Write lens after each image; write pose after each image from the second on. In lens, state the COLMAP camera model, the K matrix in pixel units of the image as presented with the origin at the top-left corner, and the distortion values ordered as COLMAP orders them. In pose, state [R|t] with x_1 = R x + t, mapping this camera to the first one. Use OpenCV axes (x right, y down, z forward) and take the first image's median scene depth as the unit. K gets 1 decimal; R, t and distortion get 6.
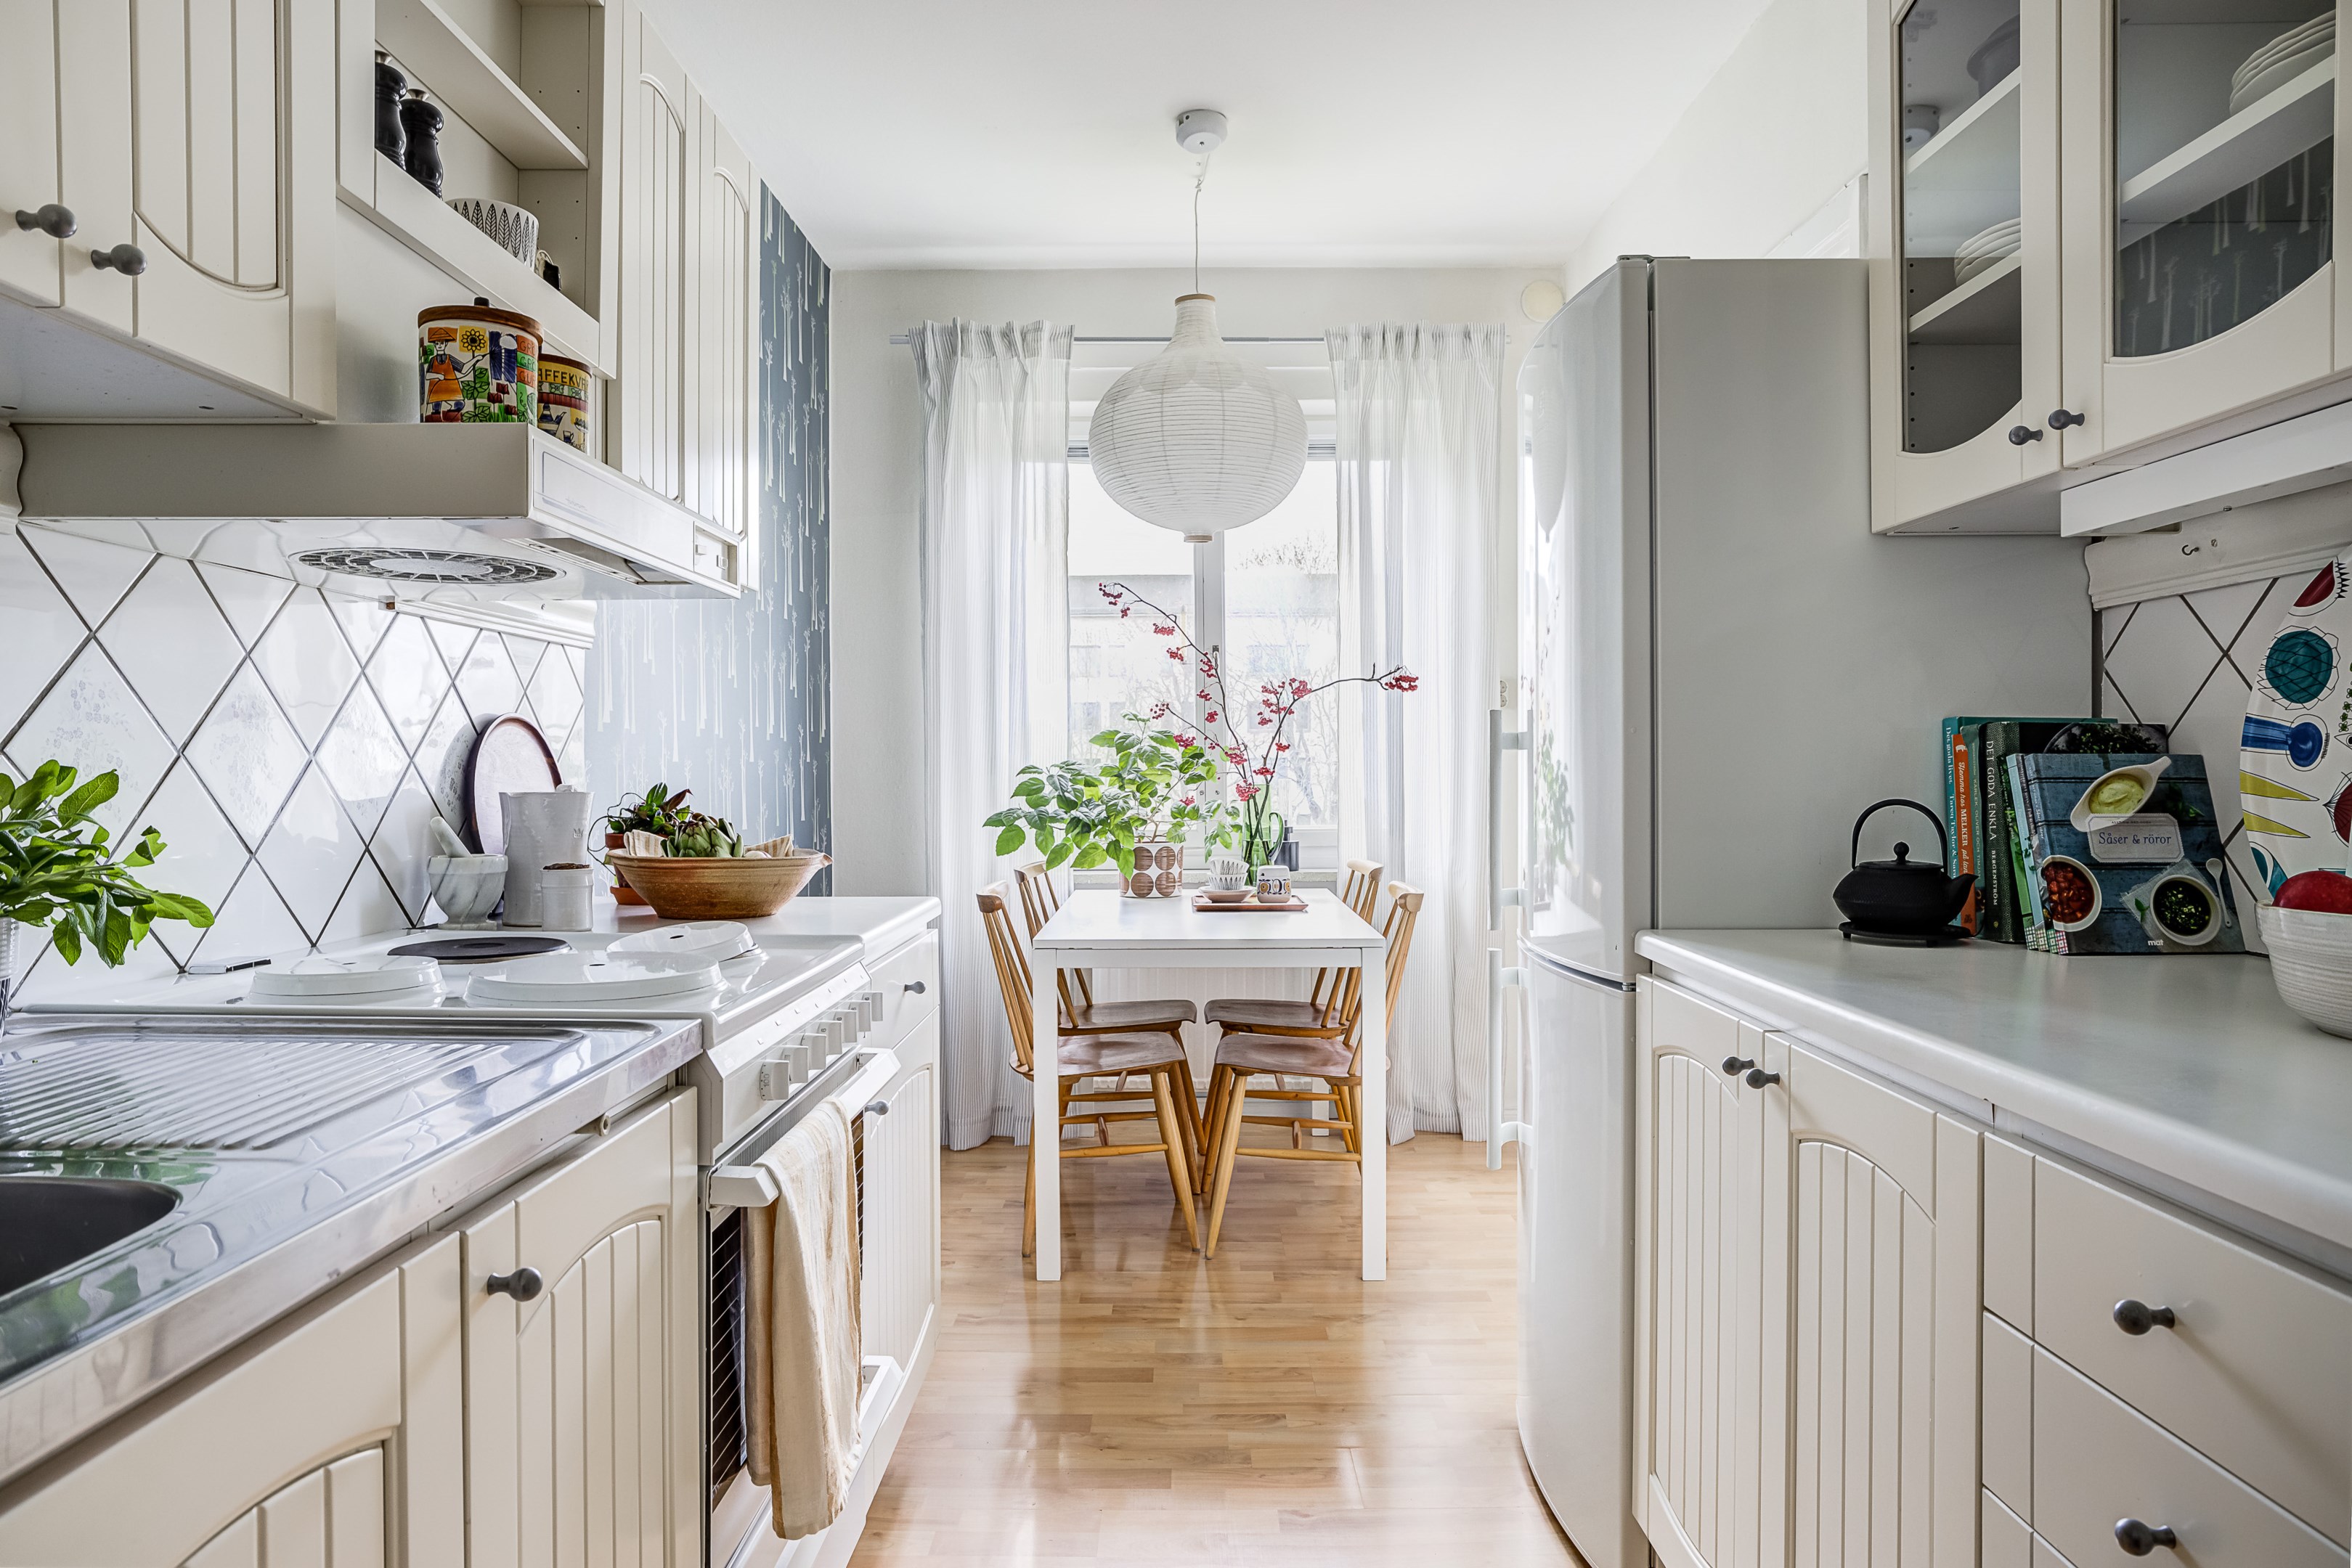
lens RADIAL K [[1443.8, 0, 1179.5], [0, 1443.8, 787.5], [0, 0, 1]] dist [0.018675, -0.000731]
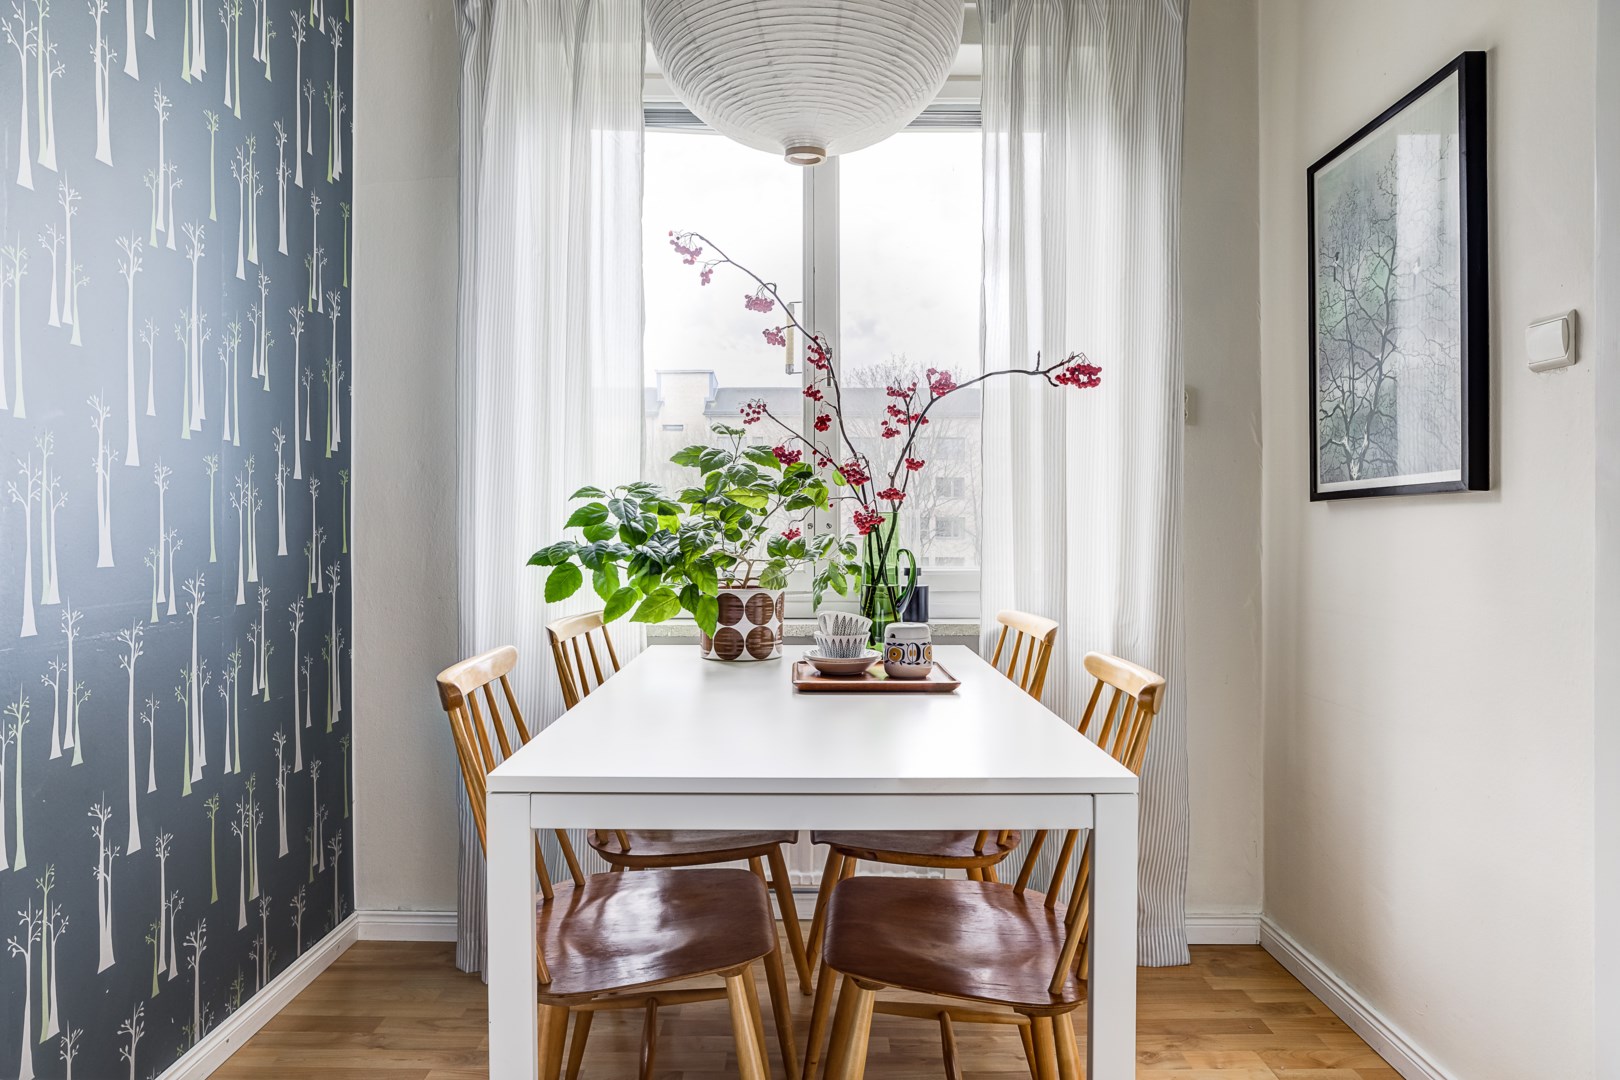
lens RADIAL K [[994.6, 0, 806.4], [0, 994.6, 535.9], [0, 0, 1]] dist [0.018675, -0.000731]
pose [[0.999956, 0.007887, 0.005074, 0.011526], [-0.007870, 0.999964, -0.003243, 0.012316], [-0.005100, 0.003203, 0.999982, 0.472990]]
